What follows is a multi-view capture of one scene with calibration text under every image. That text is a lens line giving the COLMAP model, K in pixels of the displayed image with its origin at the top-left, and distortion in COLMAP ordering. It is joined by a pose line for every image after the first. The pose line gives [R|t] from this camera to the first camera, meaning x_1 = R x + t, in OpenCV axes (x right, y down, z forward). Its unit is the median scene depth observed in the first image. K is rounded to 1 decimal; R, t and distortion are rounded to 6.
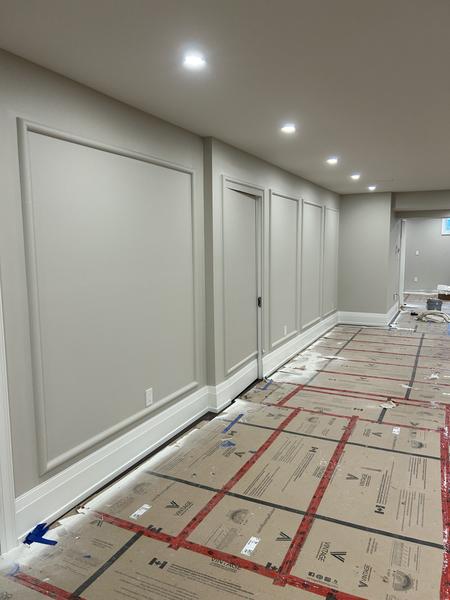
lens RADIAL K [[453.3, 0, 225.0], [0, 453.3, 300.0], [0, 0, 1]] dist [0.058587, -0.049609]
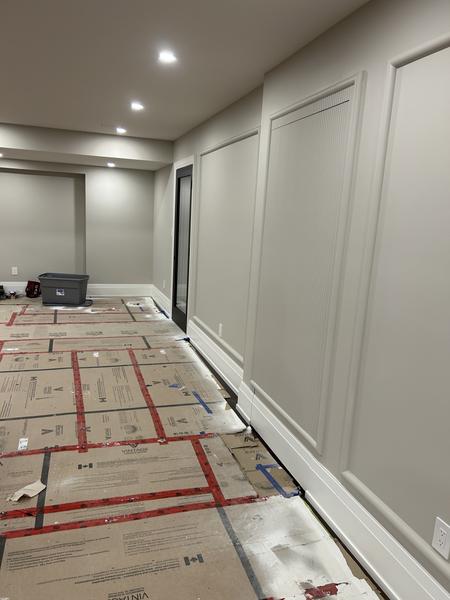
lens RADIAL K [[453.3, 0, 225.0], [0, 453.3, 300.0], [0, 0, 1]] dist [0.058587, -0.049609]
pose [[-0.714330, 0.101361, -0.692430, 0.724336], [-0.131148, 0.952535, 0.274733, -0.228619], [0.687410, 0.287061, -0.667131, 1.894496]]
